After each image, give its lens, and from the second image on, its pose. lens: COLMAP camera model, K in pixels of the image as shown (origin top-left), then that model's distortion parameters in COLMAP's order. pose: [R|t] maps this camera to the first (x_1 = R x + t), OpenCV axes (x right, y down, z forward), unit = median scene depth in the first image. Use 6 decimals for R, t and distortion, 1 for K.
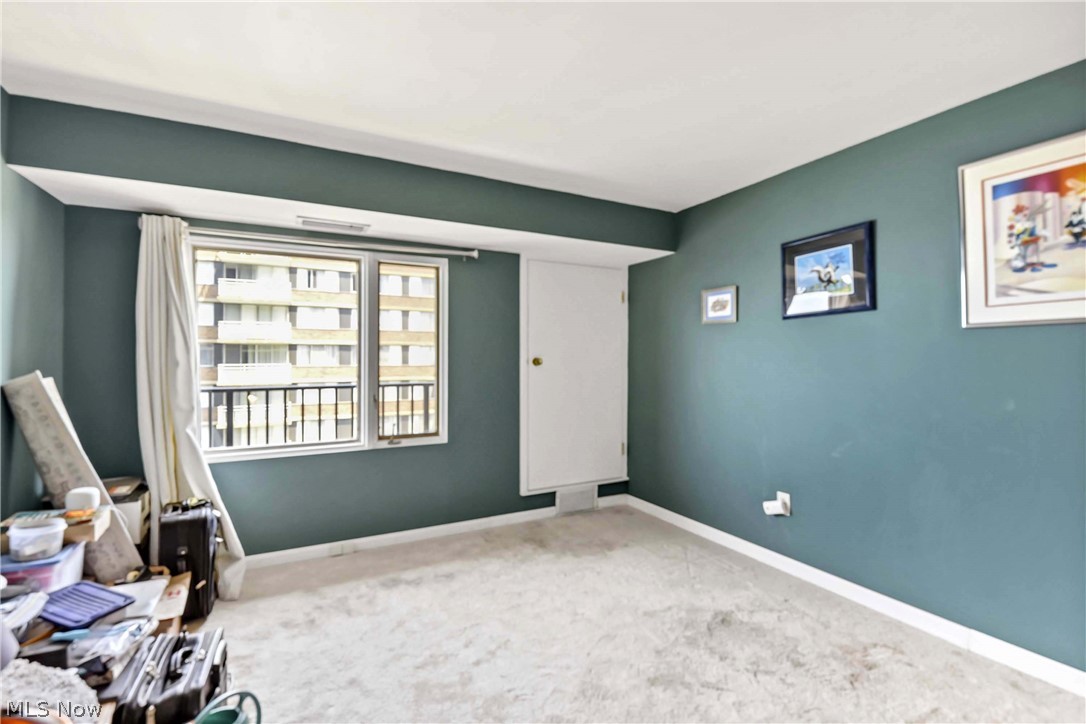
lens RADIAL K [[498.0, 0, 549.7], [0, 498.0, 355.4], [0, 0, 1]] dist [-0.017411, -0.003345]
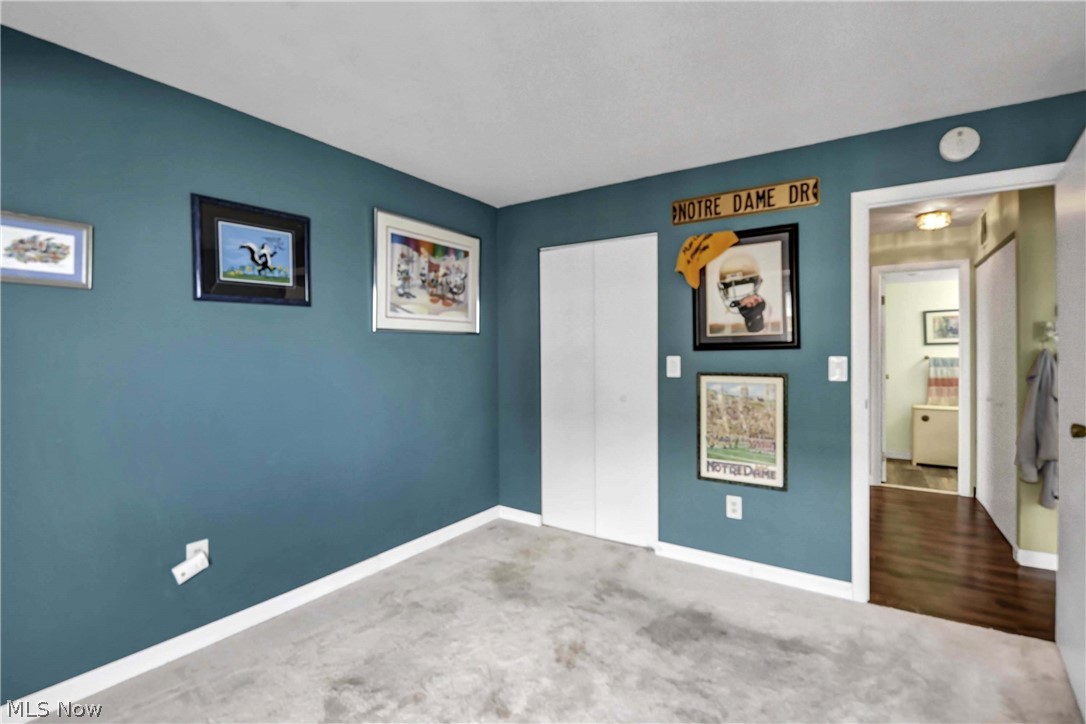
lens RADIAL K [[498.0, 0, 544.0], [0, 498.0, 358.6], [0, 0, 1]] dist [-0.017411, -0.003345]
pose [[-0.490480, -0.001101, 0.871452, -0.577106], [0.003102, 0.999991, 0.003009, 0.016820], [-0.871447, 0.004179, -0.490472, 1.325435]]
